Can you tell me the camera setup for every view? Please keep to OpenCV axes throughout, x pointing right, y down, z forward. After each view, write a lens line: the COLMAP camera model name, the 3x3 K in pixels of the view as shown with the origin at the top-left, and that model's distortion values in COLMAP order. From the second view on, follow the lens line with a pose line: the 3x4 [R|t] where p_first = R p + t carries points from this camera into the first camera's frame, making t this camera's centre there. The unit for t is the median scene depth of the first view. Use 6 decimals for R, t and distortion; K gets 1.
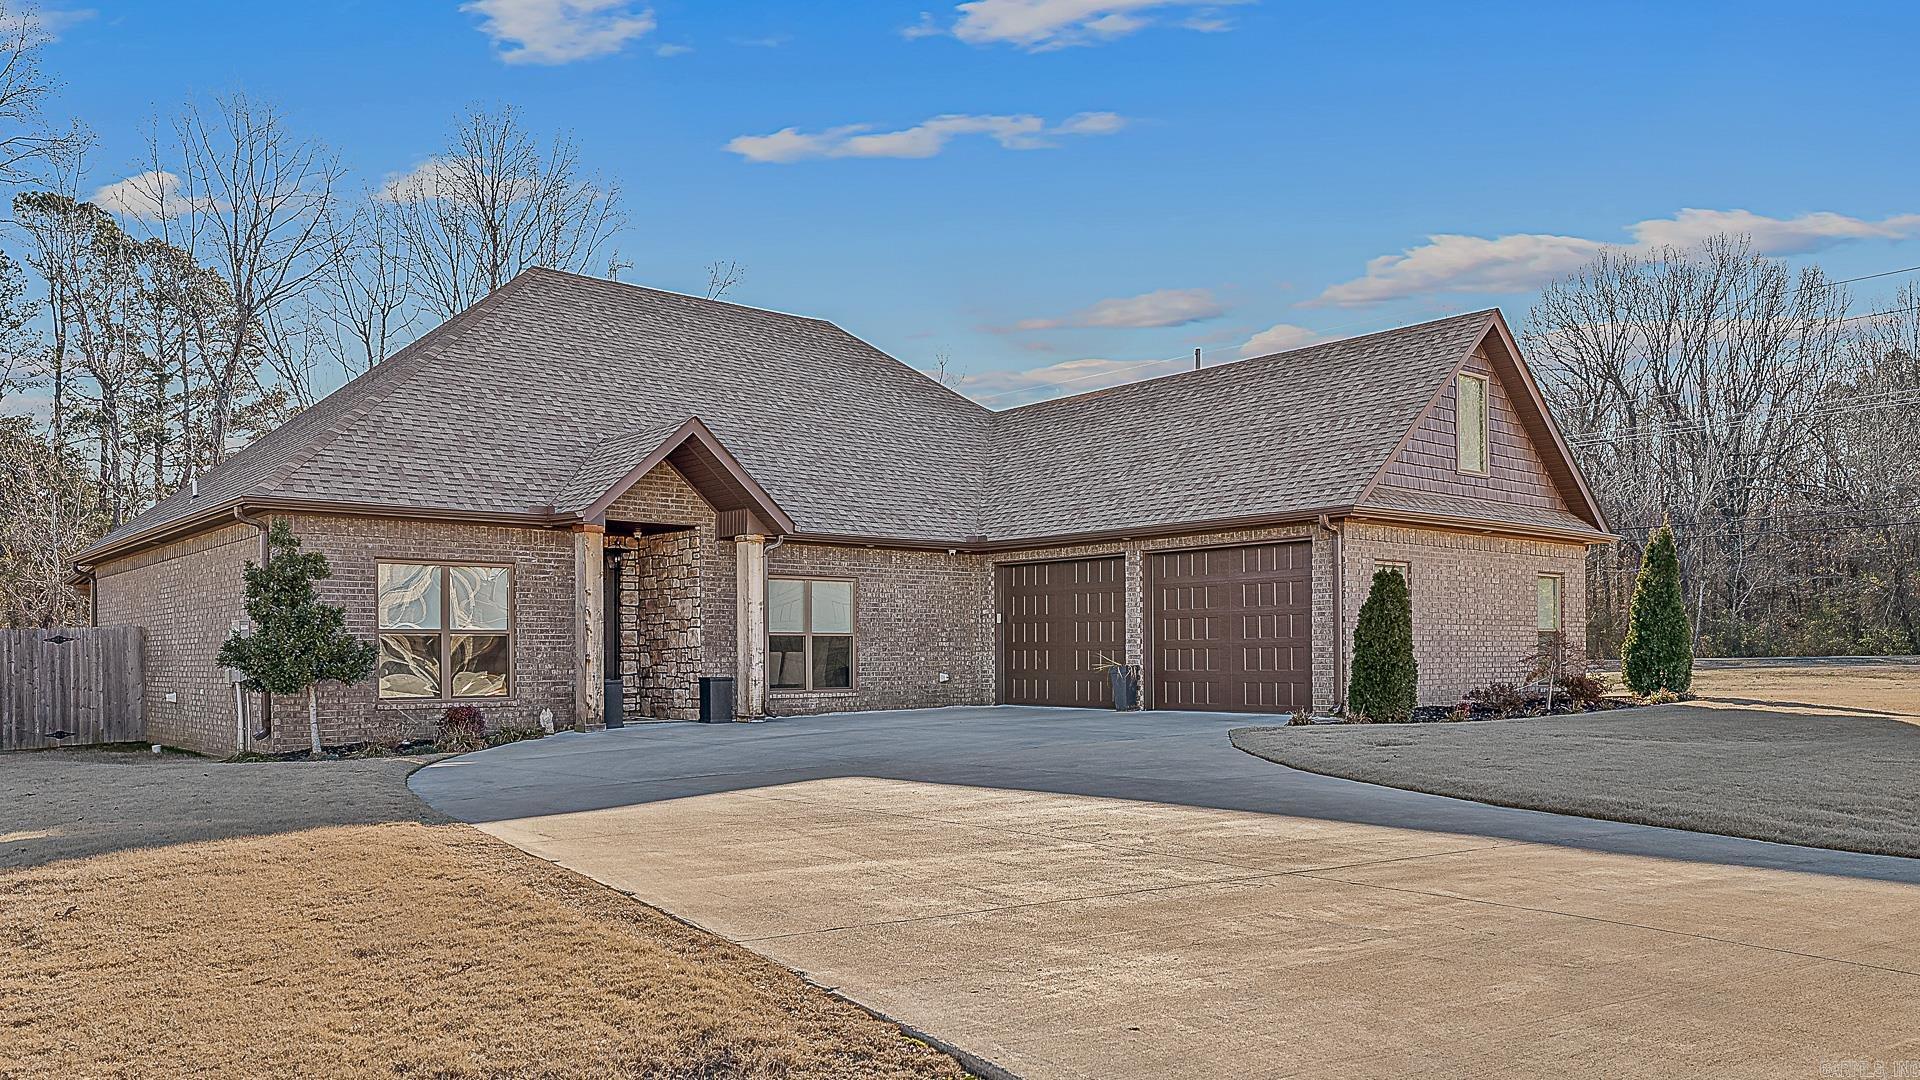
lens RADIAL K [[1352.8, 0, 952.4], [0, 1352.8, 648.4], [0, 0, 1]] dist [0.012555, 0.003318]
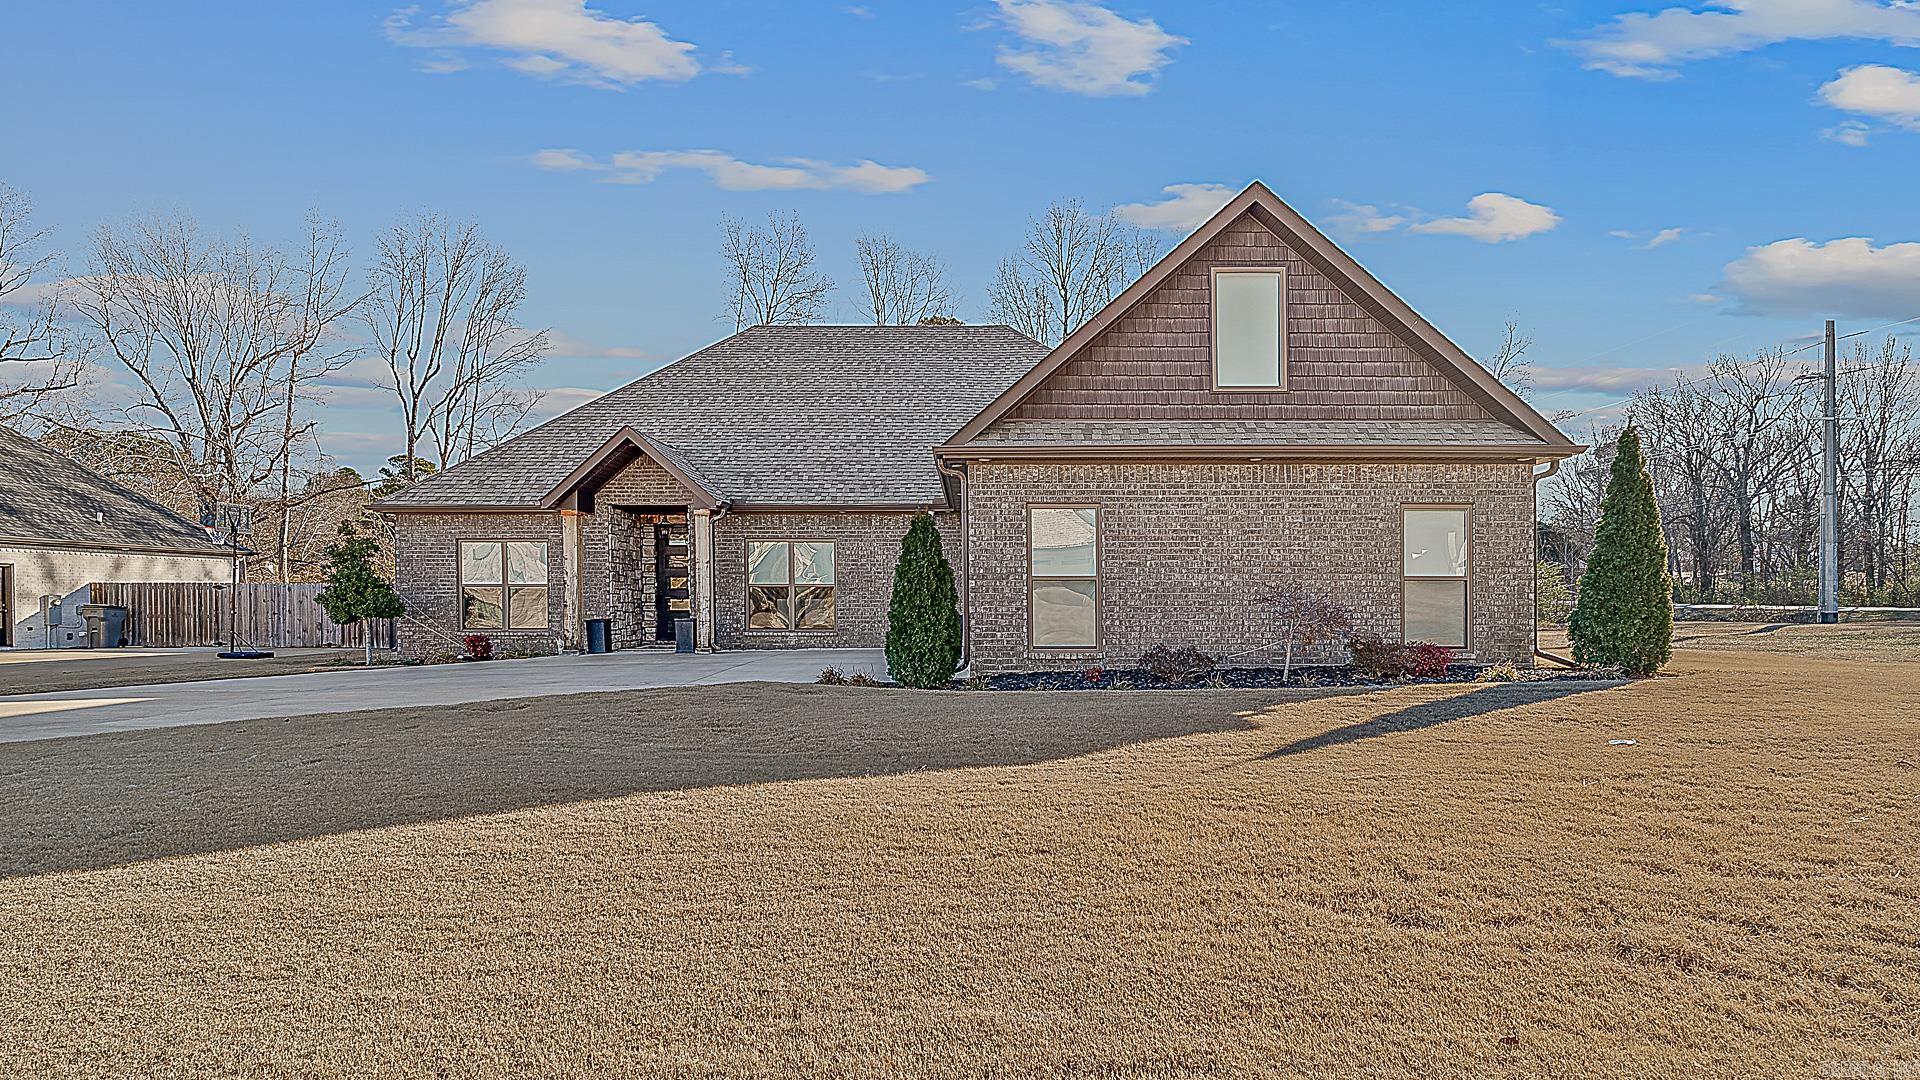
lens RADIAL K [[954.2, 0, 955.0], [0, 954.2, 625.5], [0, 0, 1]] dist [-0.001503, -0.000029]
pose [[0.762301, 0.027429, -0.646641, 0.629837], [-0.000808, 0.999141, 0.041428, -0.010888], [0.647222, -0.031058, 0.761668, 0.452938]]
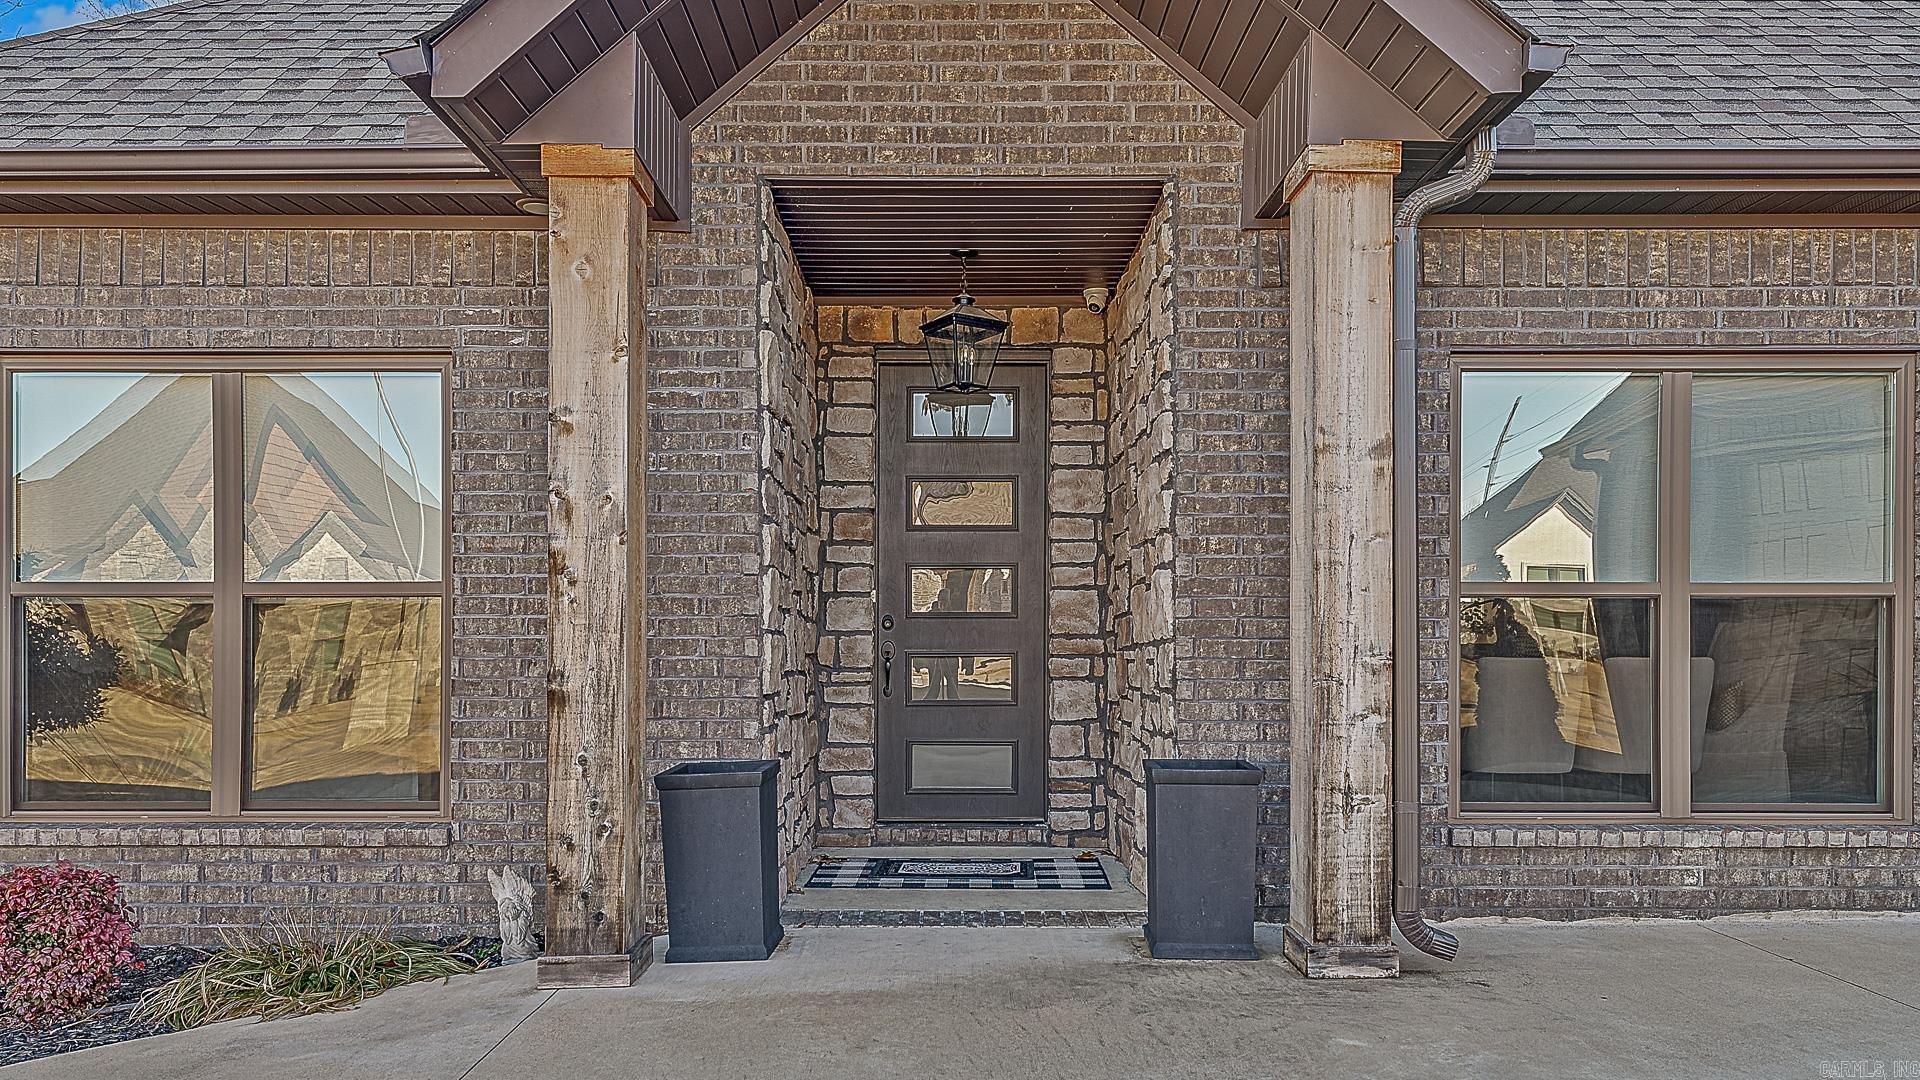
lens RADIAL K [[1352.8, 0, 952.4], [0, 1352.8, 648.4], [0, 0, 1]] dist [0.012555, 0.003318]
pose [[0.761108, 0.007283, -0.648584, -0.048661], [-0.000717, 0.999946, 0.010388, -0.002312], [0.648624, -0.007441, 0.761072, 0.778634]]
